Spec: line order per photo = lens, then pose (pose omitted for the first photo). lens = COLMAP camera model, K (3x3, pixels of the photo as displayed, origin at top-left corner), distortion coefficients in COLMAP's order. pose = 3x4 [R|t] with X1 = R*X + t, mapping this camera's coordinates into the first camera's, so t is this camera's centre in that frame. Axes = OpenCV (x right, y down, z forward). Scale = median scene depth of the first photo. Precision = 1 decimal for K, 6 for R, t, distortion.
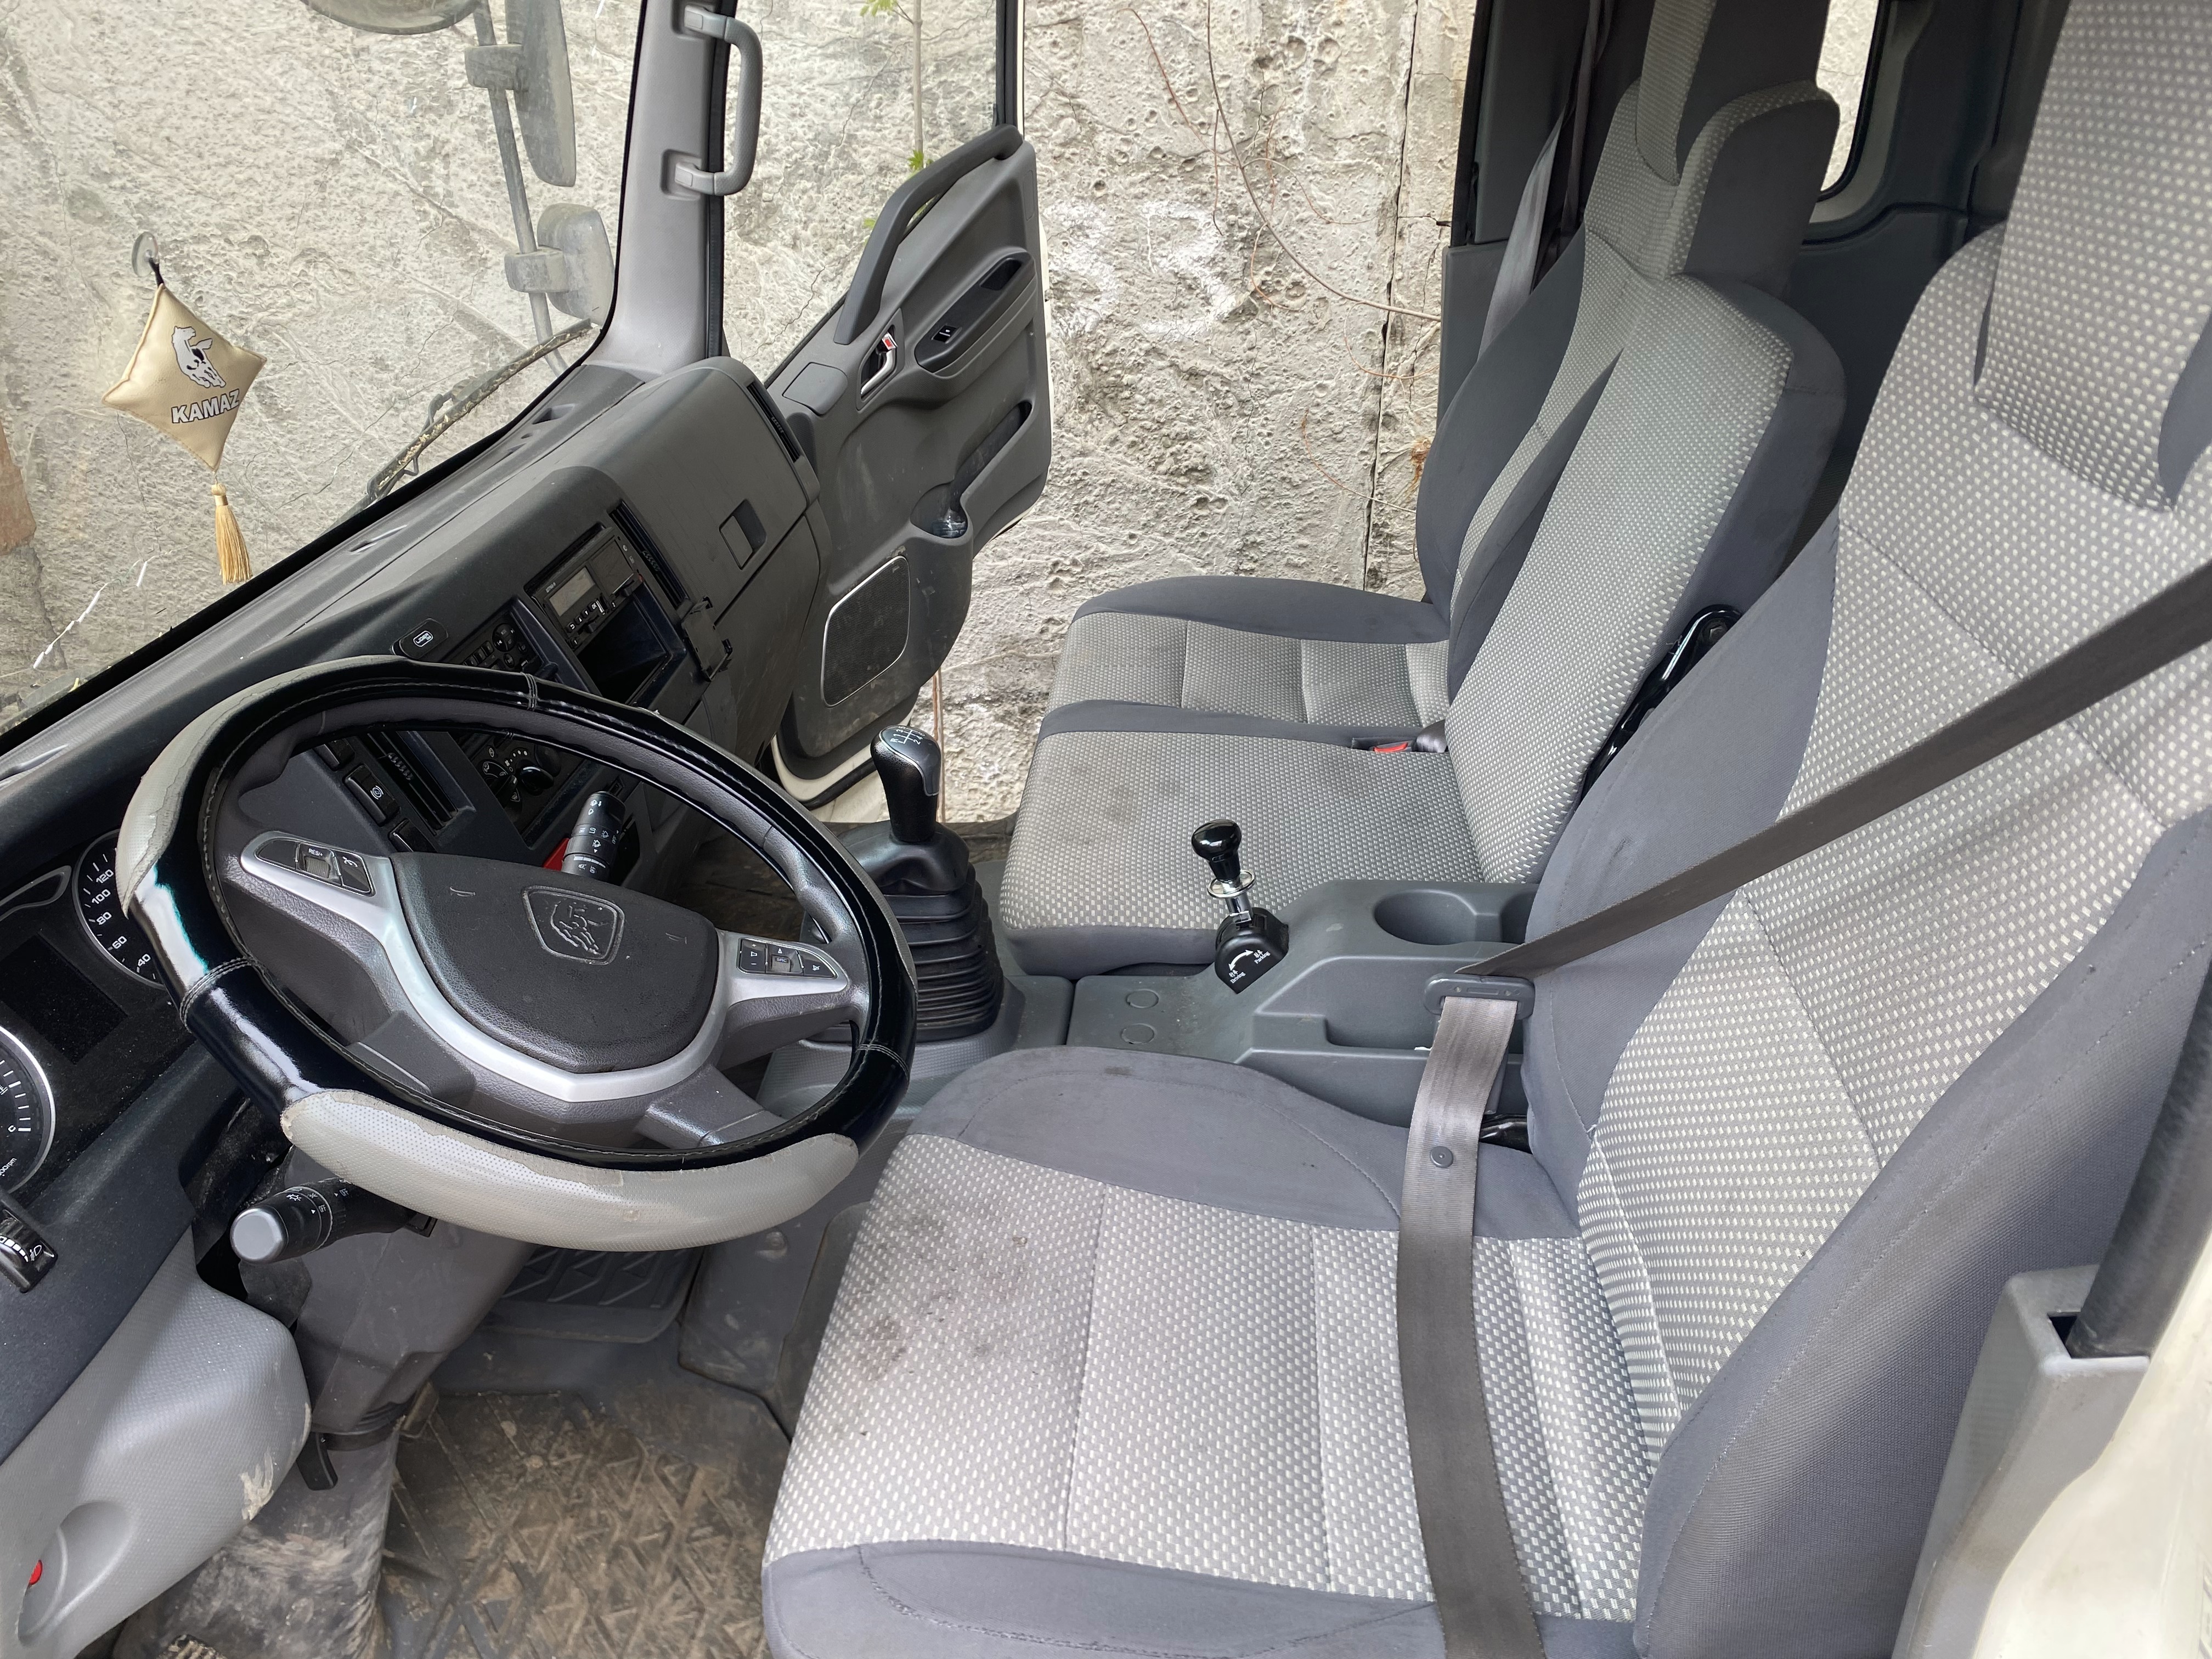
lens RADIAL K [[1674.1, 0, 1106.2], [0, 1674.1, 831.1], [0, 0, 1]] dist [0.005977, 0.002899]
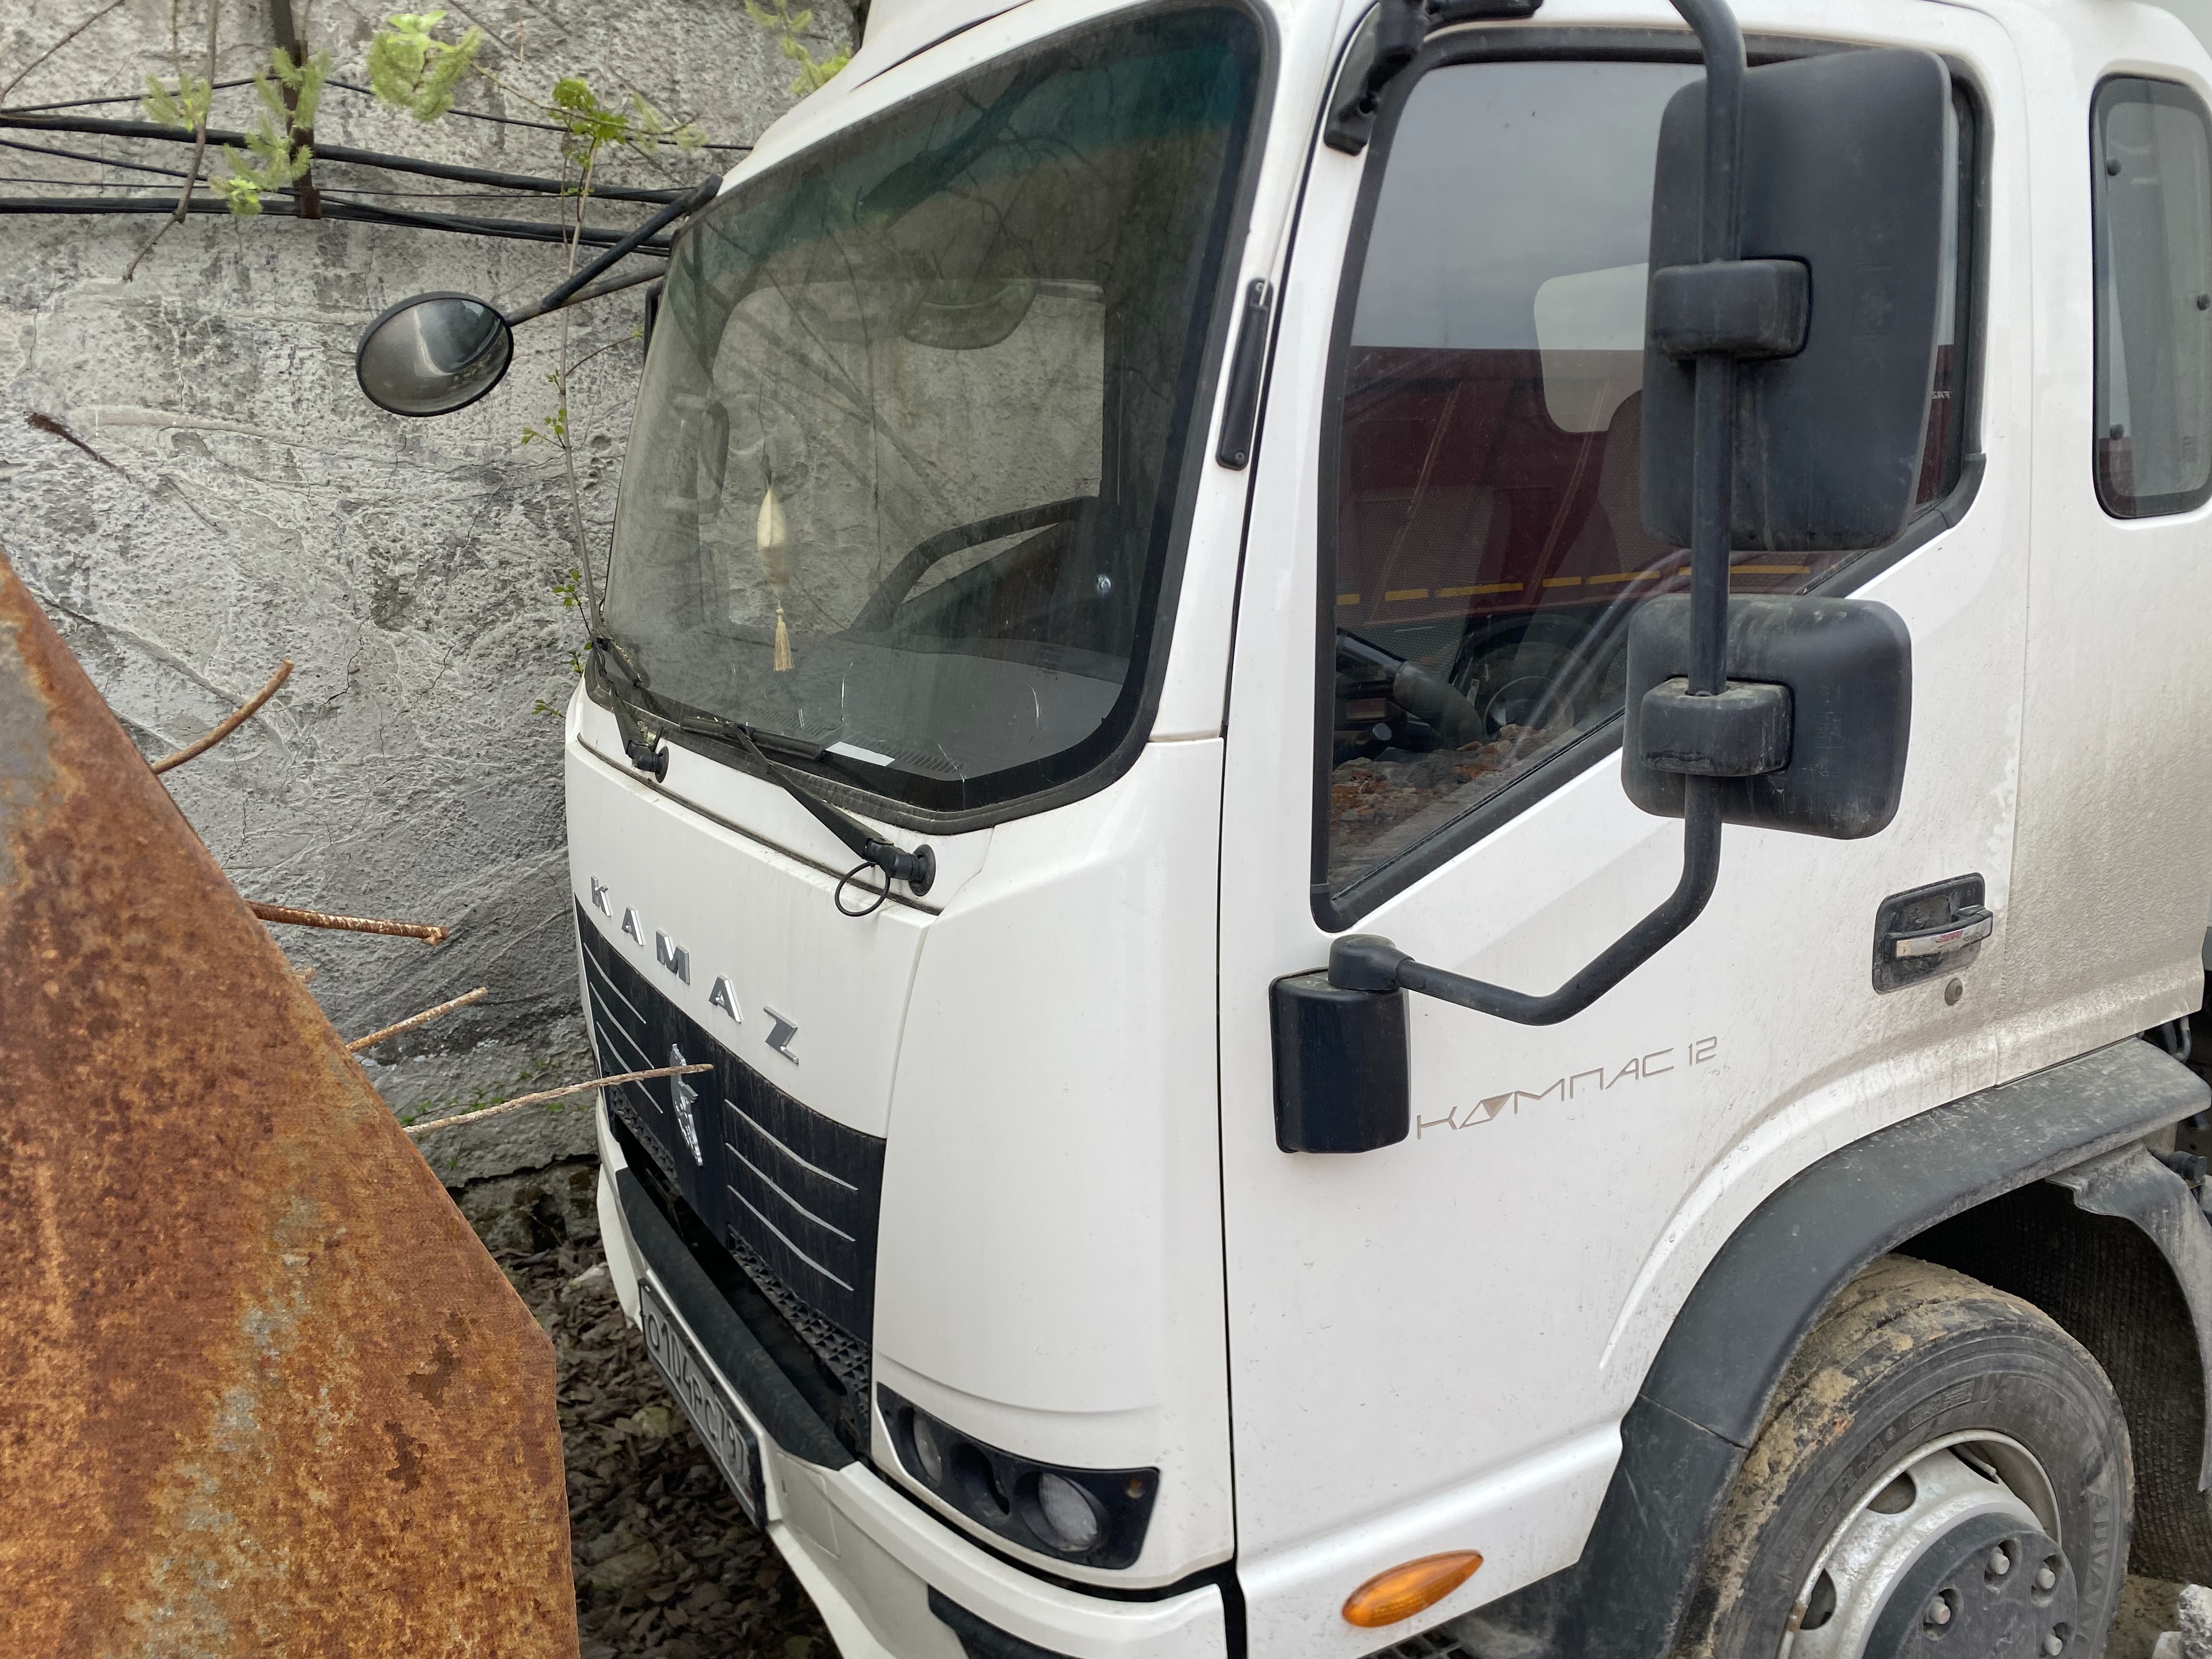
lens RADIAL K [[1674.1, 0, 1107.5], [0, 1674.1, 827.1], [0, 0, 1]] dist [0.005977, 0.002899]
pose [[0.825306, -0.127621, 0.550075, -0.470398], [0.280808, 0.937896, -0.203713, 0.161176], [-0.489915, 0.322591, 0.809888, -0.149368]]
